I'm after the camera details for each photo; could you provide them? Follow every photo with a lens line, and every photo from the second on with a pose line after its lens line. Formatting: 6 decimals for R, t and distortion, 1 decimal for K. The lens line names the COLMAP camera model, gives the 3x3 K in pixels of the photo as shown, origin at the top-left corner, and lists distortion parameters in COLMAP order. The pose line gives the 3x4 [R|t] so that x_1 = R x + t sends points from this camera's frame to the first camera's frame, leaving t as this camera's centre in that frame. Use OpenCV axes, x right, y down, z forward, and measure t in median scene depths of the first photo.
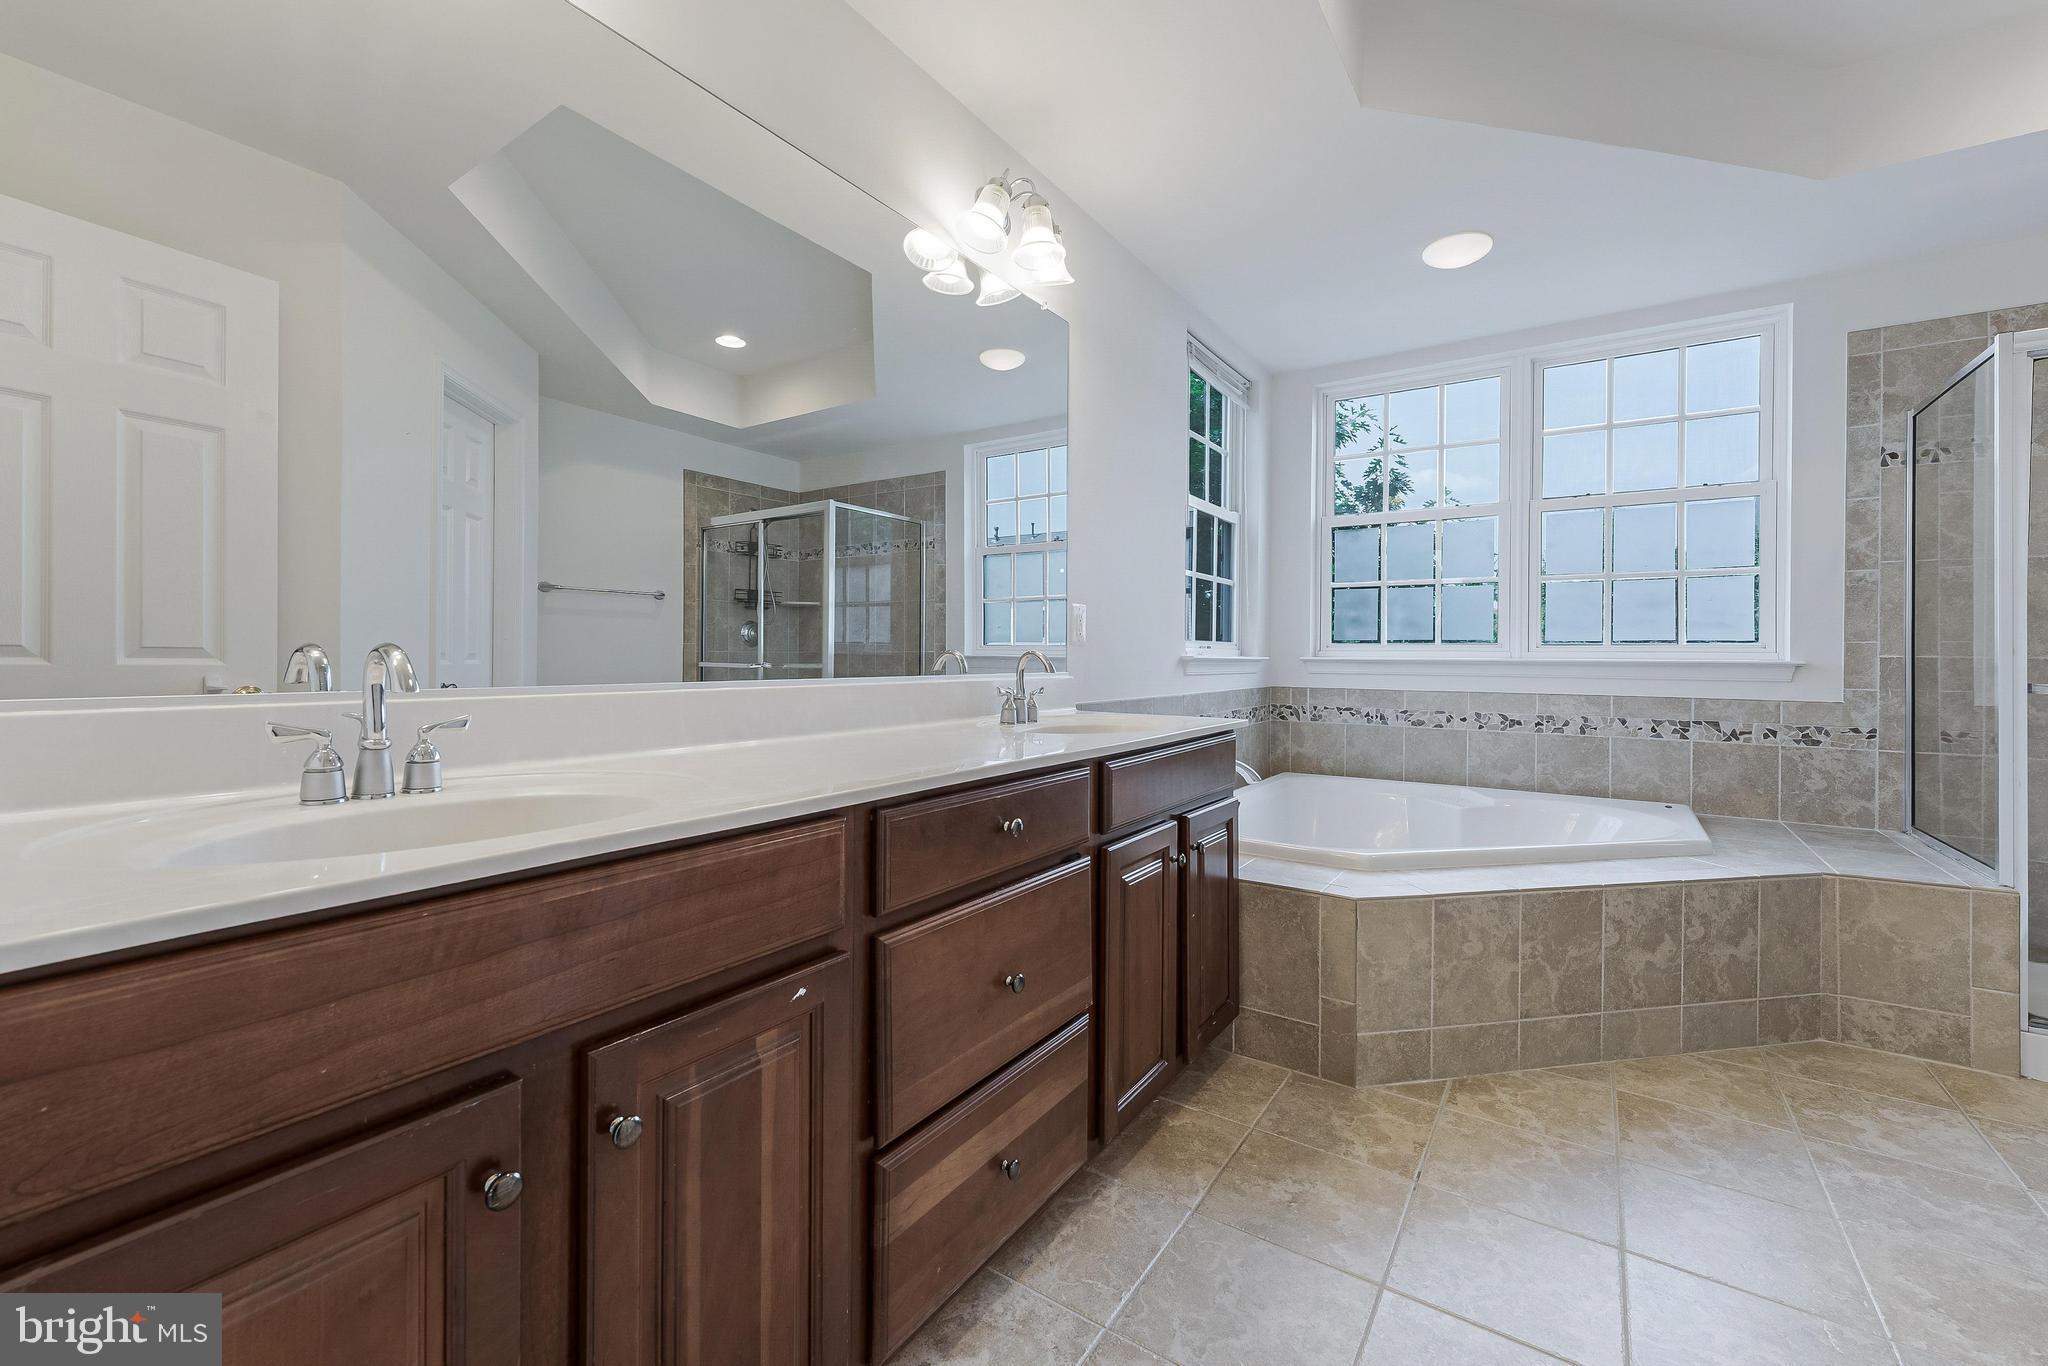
lens RADIAL K [[833.7, 0, 1029.0], [0, 833.7, 661.1], [0, 0, 1]] dist [0.000590, -0.000023]
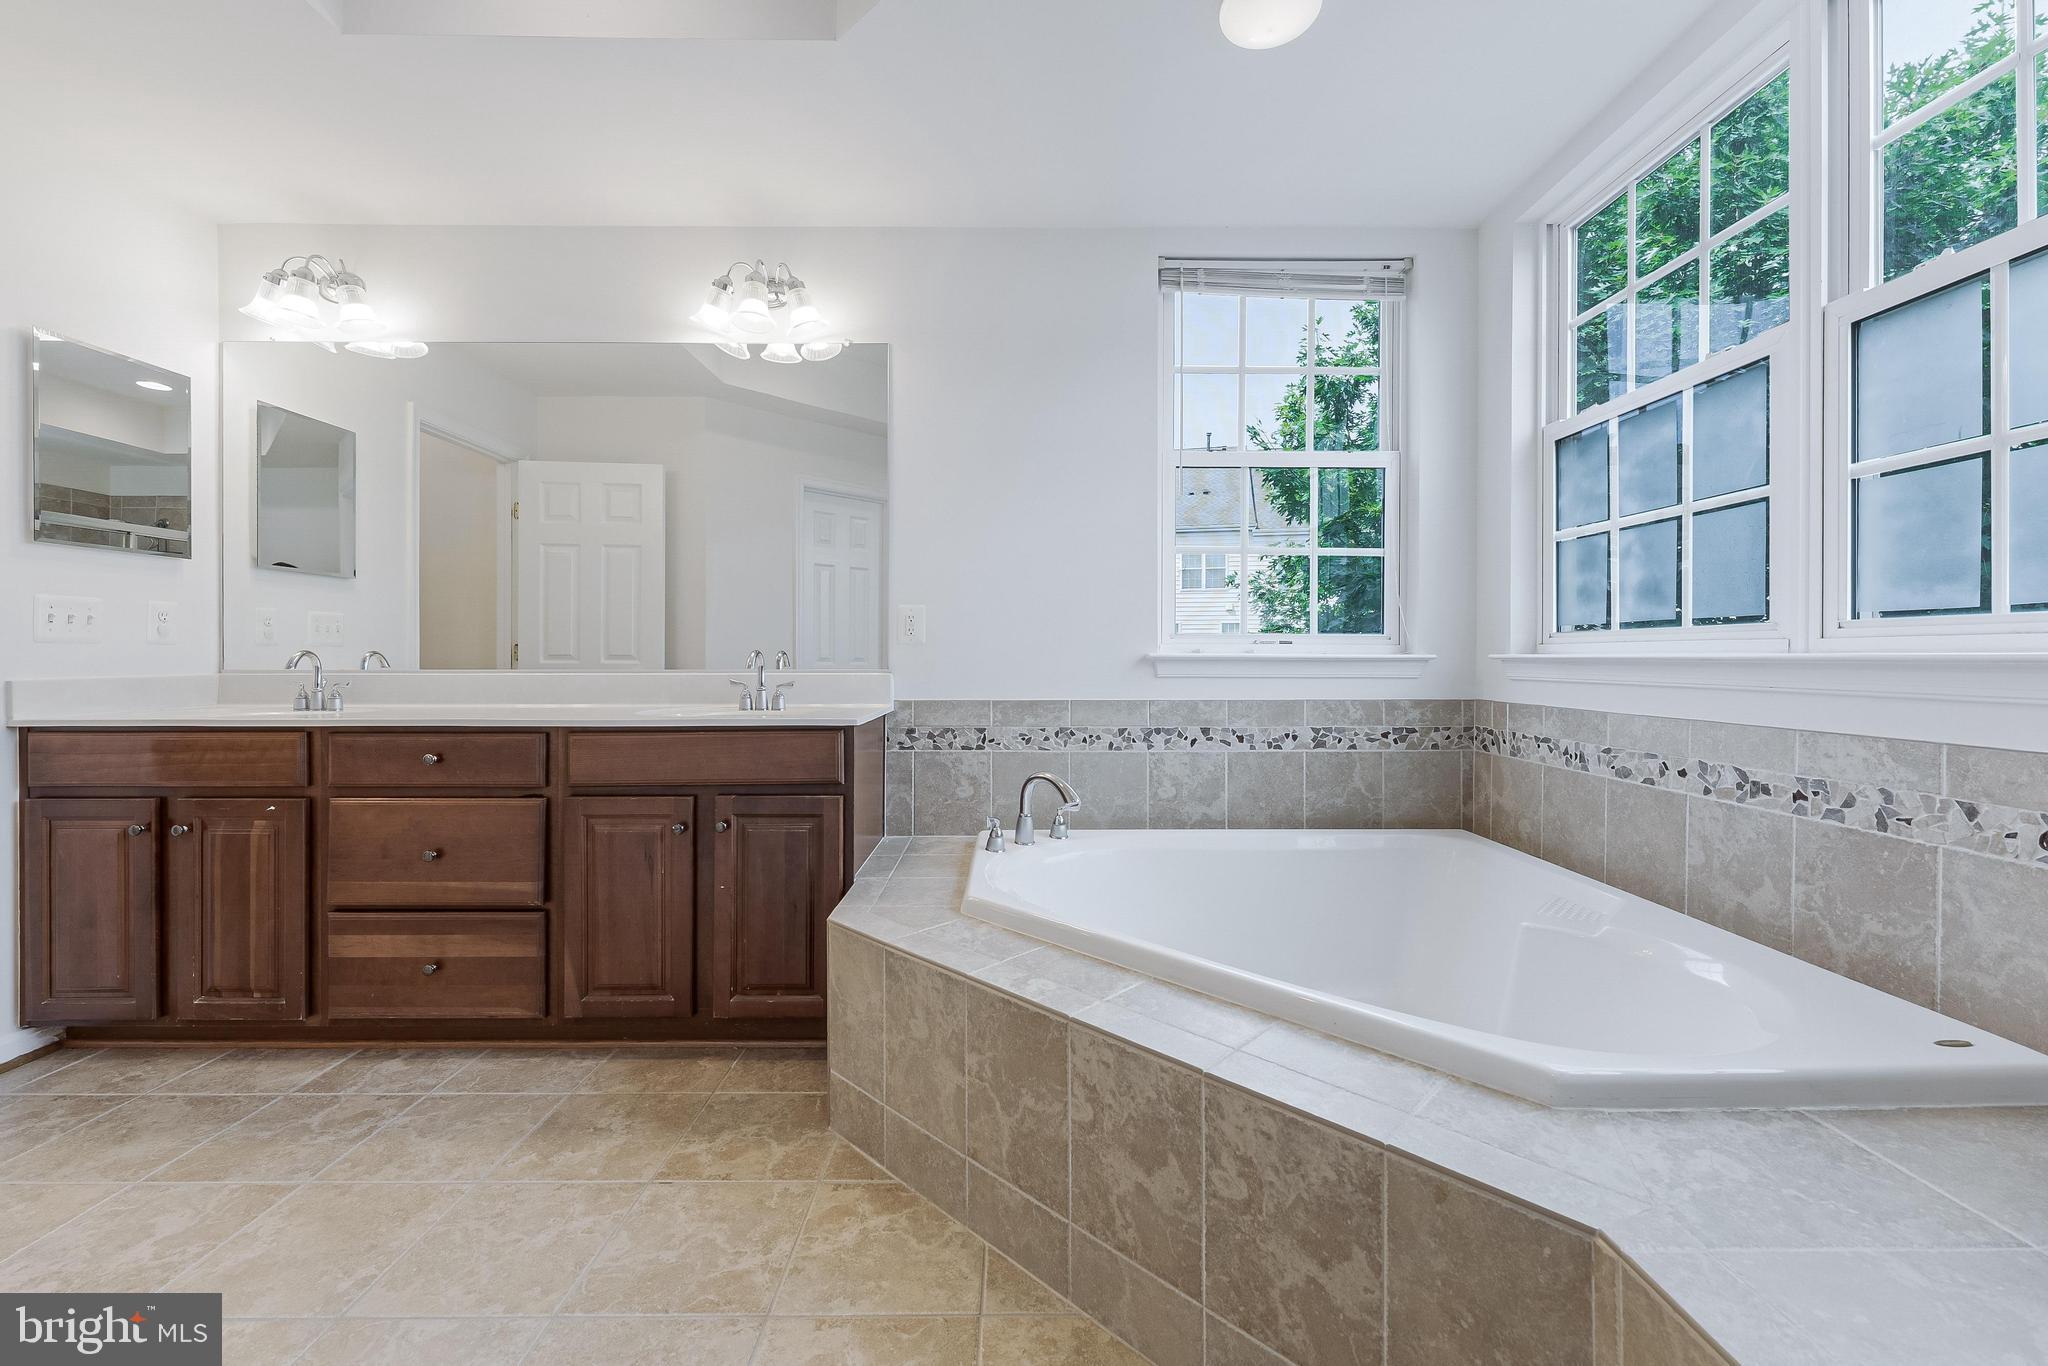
lens RADIAL K [[833.7, 0, 1029.0], [0, 833.7, 661.1], [0, 0, 1]] dist [0.000590, -0.000023]
pose [[0.562815, -0.002889, -0.826578, 0.839385], [-0.001276, 0.999990, -0.004364, 0.004713], [0.826582, 0.003511, 0.562806, 0.442768]]
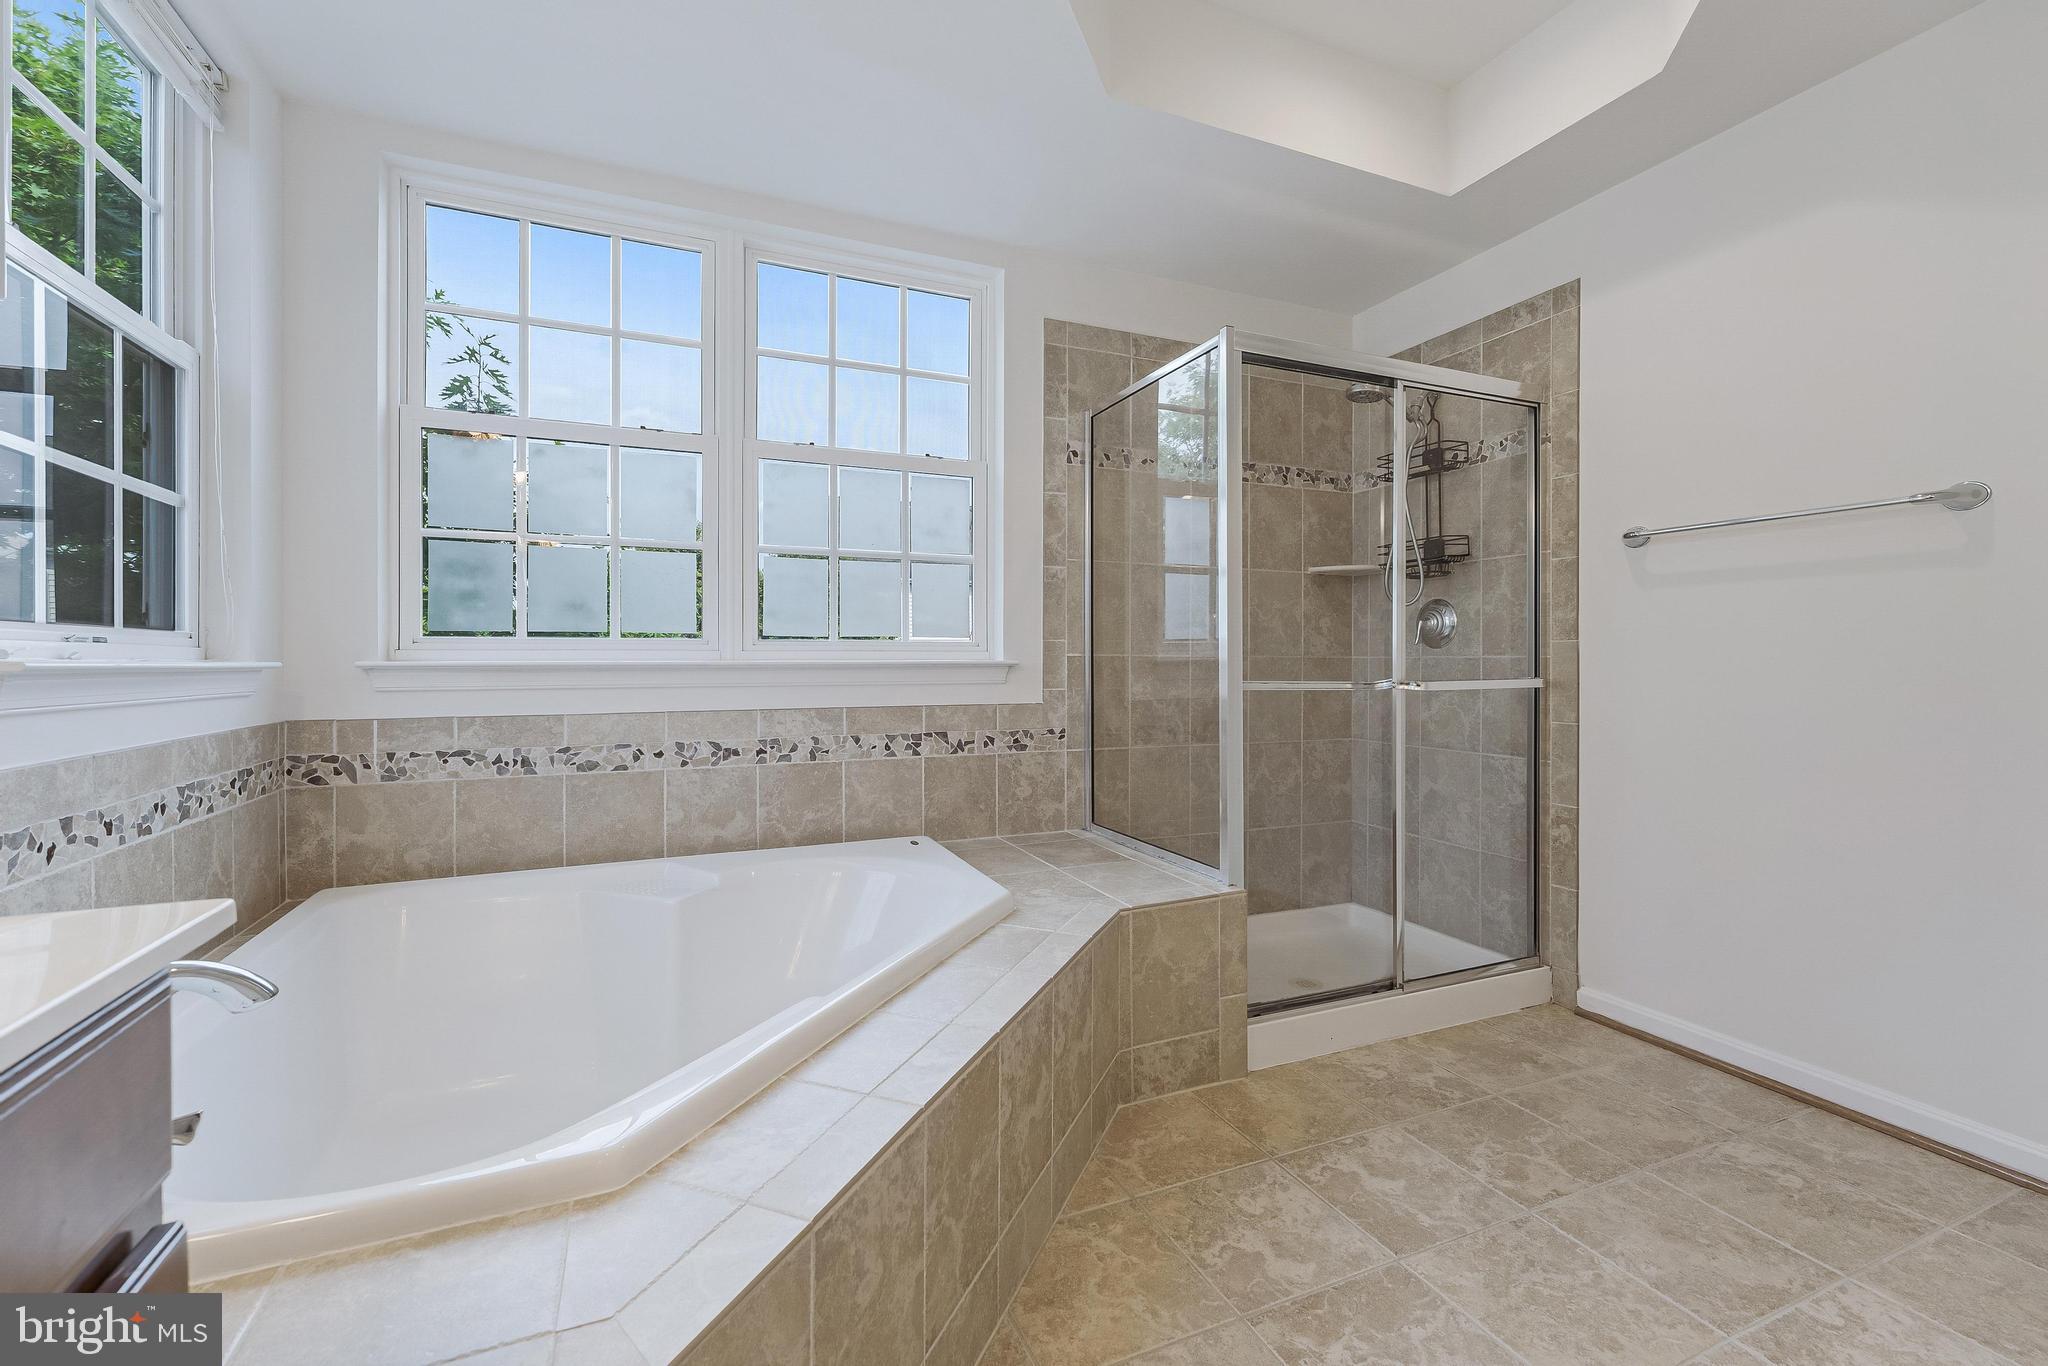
lens RADIAL K [[870.6, 0, 1032.7], [0, 870.6, 655.6], [0, 0, 1]] dist [-0.002069, -0.000202]
pose [[0.534493, -0.005457, 0.845155, 0.117336], [0.011240, 0.999937, -0.000652, -0.004430], [-0.845098, 0.009848, 0.534521, 0.450036]]
